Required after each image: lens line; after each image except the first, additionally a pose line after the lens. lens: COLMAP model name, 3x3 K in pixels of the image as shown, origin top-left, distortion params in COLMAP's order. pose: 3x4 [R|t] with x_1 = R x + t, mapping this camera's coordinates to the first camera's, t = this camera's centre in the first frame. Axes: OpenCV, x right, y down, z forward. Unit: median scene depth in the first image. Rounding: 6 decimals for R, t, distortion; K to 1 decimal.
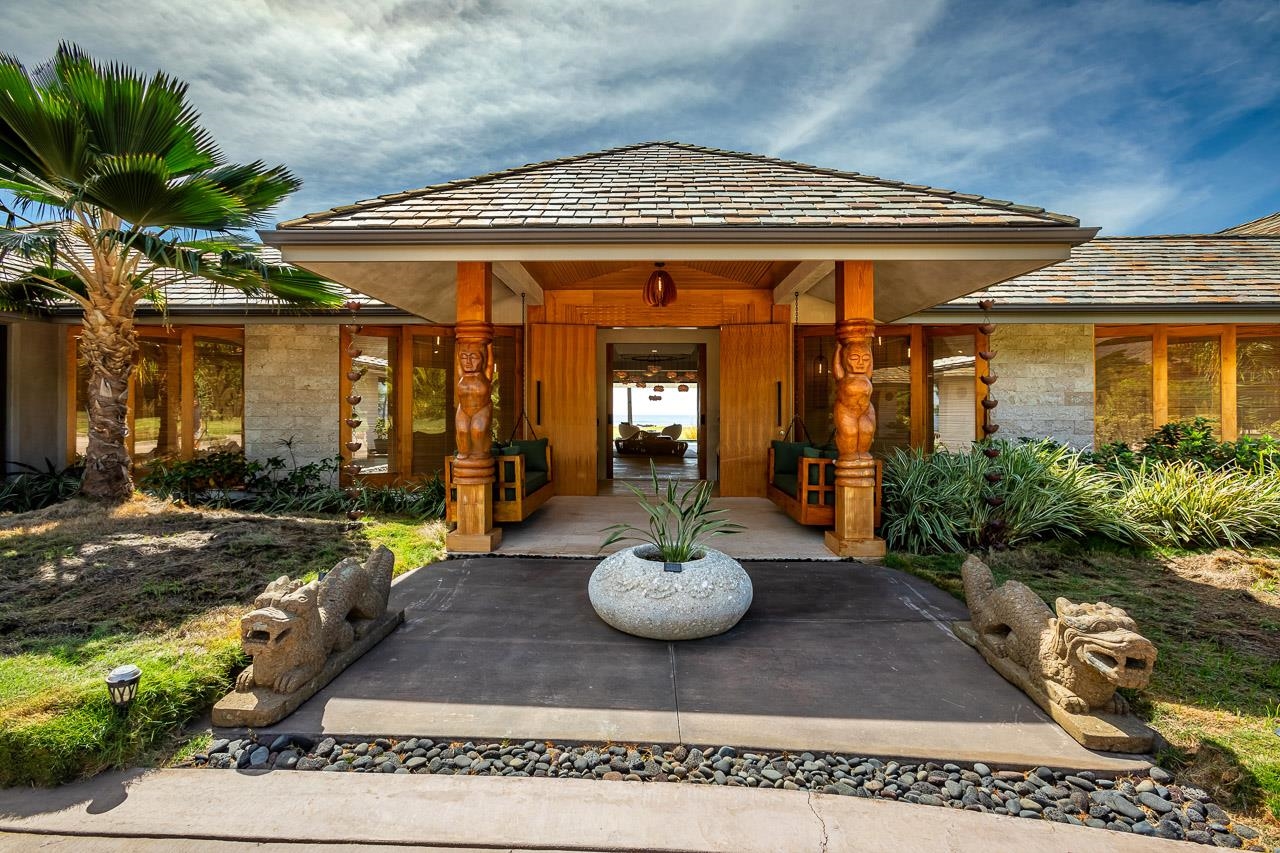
lens RADIAL K [[587.1, 0, 635.1], [0, 587.1, 410.4], [0, 0, 1]] dist [-0.000791, 0.000544]
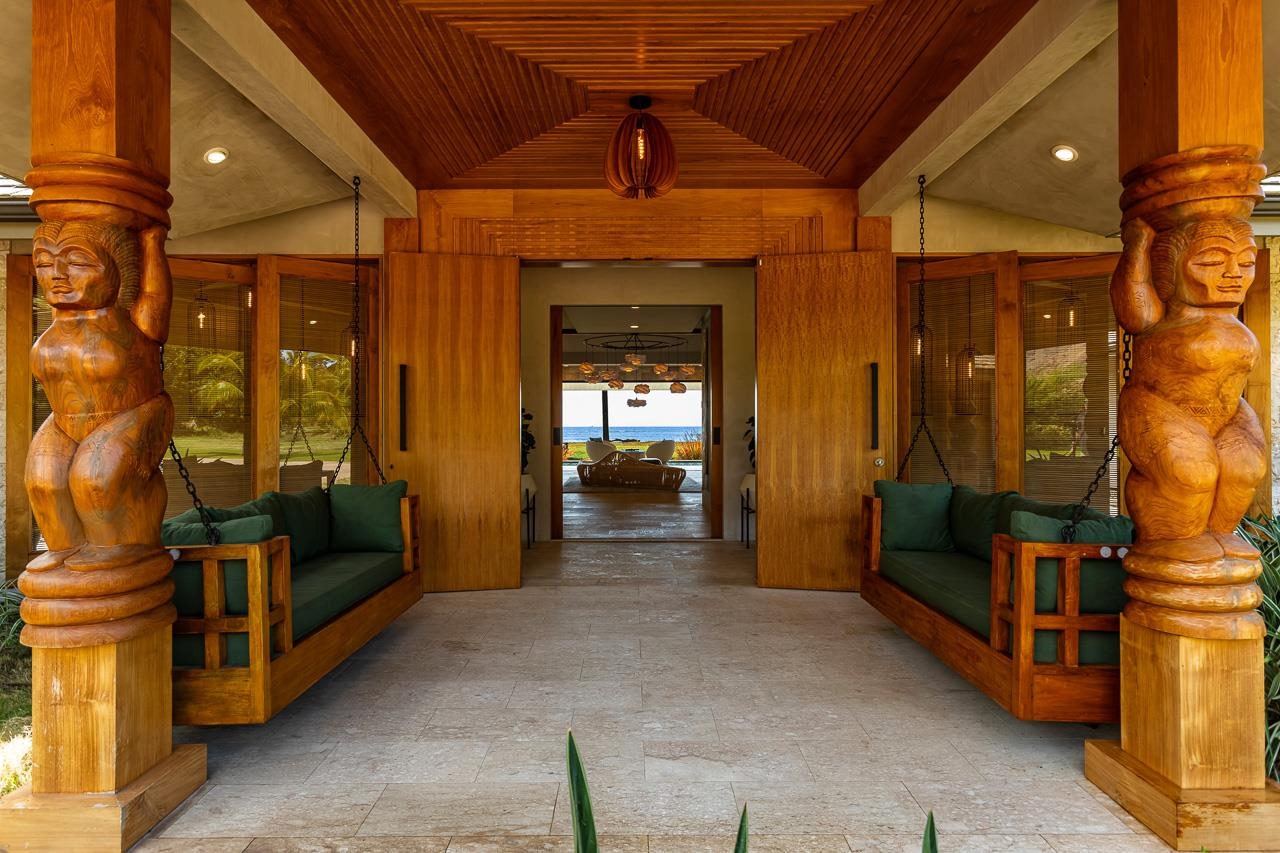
lens RADIAL K [[754.2, 0, 640.0], [0, 754.2, 426.5], [0, 0, 1]] dist [-0.000114, -0.000308]
pose [[0.999326, -0.006555, 0.036124, 0.018489], [0.006336, 0.999961, 0.006162, 0.001511], [-0.036163, -0.005929, 0.999328, 0.391840]]
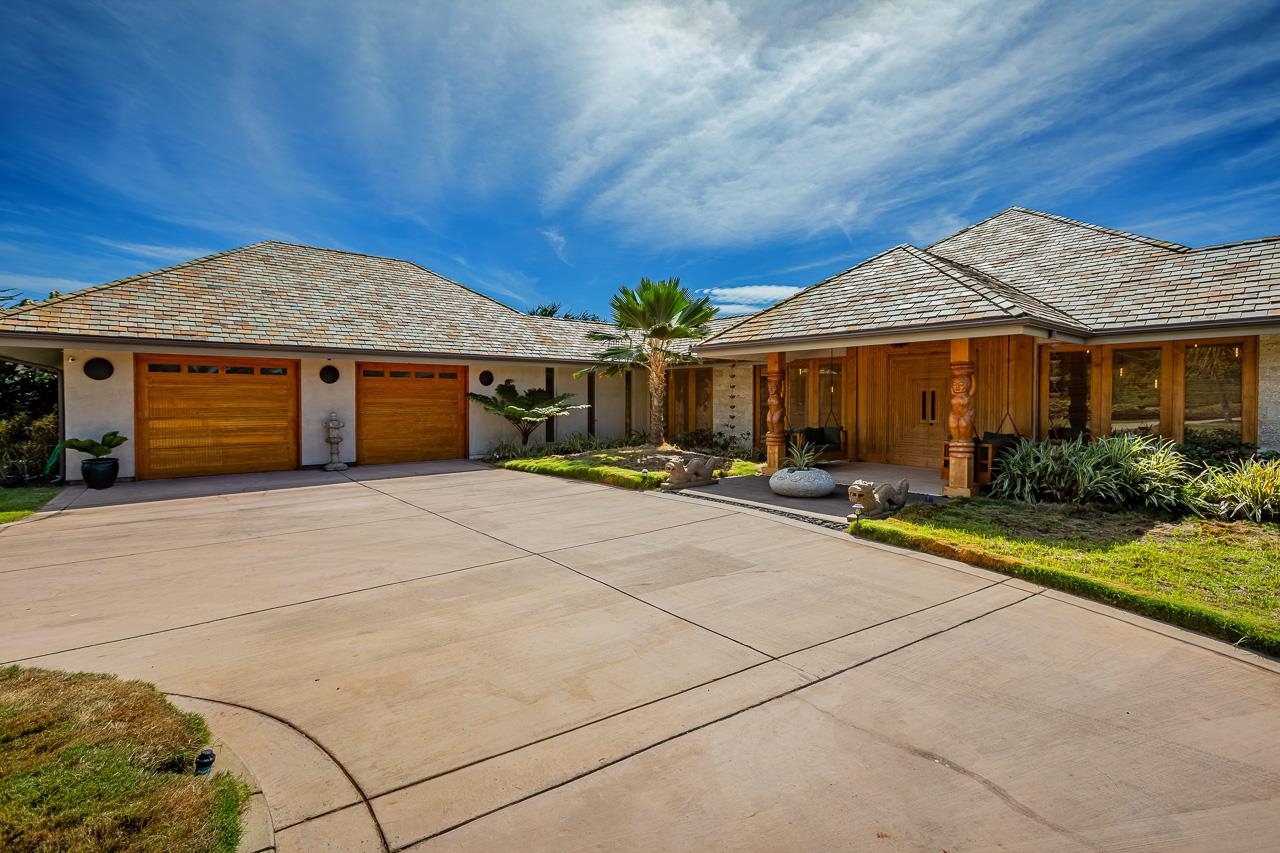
lens RADIAL K [[587.1, 0, 635.1], [0, 587.1, 410.4], [0, 0, 1]] dist [-0.000791, 0.000544]
pose [[0.681868, 0.006918, -0.731442, 0.687471], [0.011035, 0.999744, 0.019743, -0.038305], [0.731392, -0.021534, 0.681618, -0.617900]]
